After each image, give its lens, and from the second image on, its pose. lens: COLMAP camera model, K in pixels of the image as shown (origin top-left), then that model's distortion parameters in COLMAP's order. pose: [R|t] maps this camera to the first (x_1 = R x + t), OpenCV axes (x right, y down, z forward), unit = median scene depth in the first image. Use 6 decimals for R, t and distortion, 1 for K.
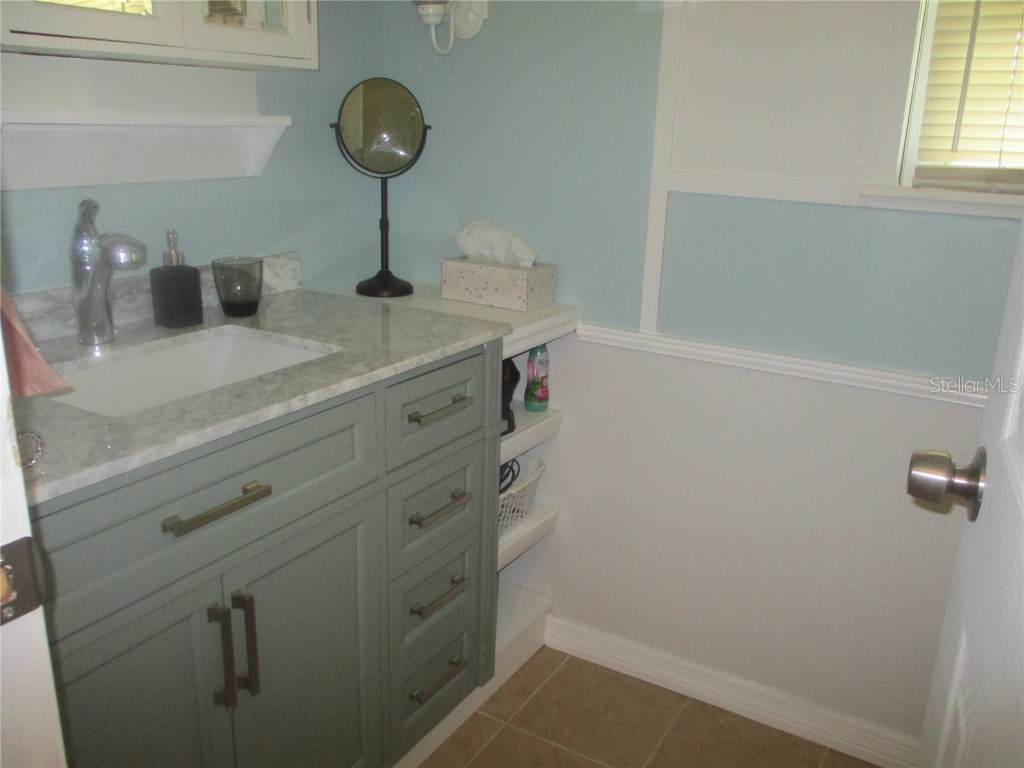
lens RADIAL K [[872.1, 0, 510.7], [0, 872.1, 386.7], [0, 0, 1]] dist [-0.023760, 0.007910]
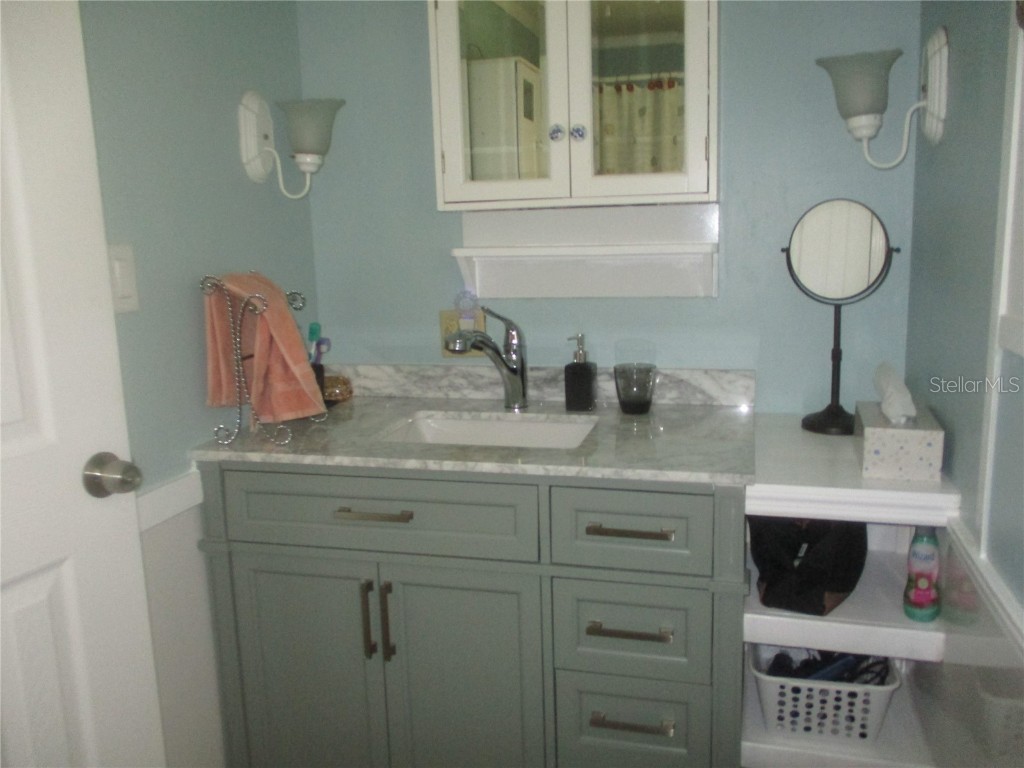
lens RADIAL K [[872.1, 0, 509.9], [0, 872.1, 388.1], [0, 0, 1]] dist [-0.023760, 0.007910]
pose [[0.271625, 0.142795, -0.951751, 0.687831], [-0.246951, 0.966161, 0.074478, -0.147283], [0.930180, 0.214806, 0.297697, 0.453453]]
